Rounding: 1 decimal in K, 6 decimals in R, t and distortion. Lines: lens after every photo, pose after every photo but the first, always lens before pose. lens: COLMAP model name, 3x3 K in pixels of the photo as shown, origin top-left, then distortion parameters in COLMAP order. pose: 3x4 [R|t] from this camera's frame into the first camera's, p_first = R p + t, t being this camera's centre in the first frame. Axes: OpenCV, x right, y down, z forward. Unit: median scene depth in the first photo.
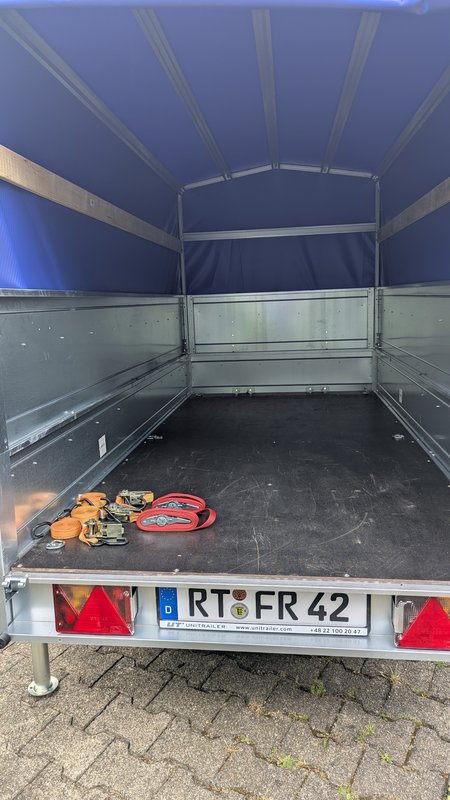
lens RADIAL K [[536.6, 0, 223.4], [0, 536.6, 399.2], [0, 0, 1]] dist [0.001410, -0.018590]
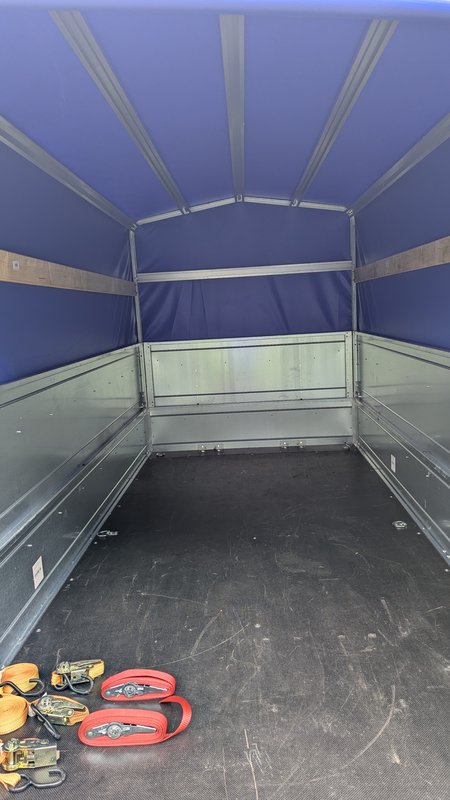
lens RADIAL K [[536.6, 0, 223.3], [0, 536.6, 402.2], [0, 0, 1]] dist [0.001410, -0.018590]
pose [[0.996839, -0.031238, 0.073049, -0.010840], [0.032956, 0.999205, -0.022433, -0.183616], [-0.072290, 0.024770, 0.997076, 0.282918]]
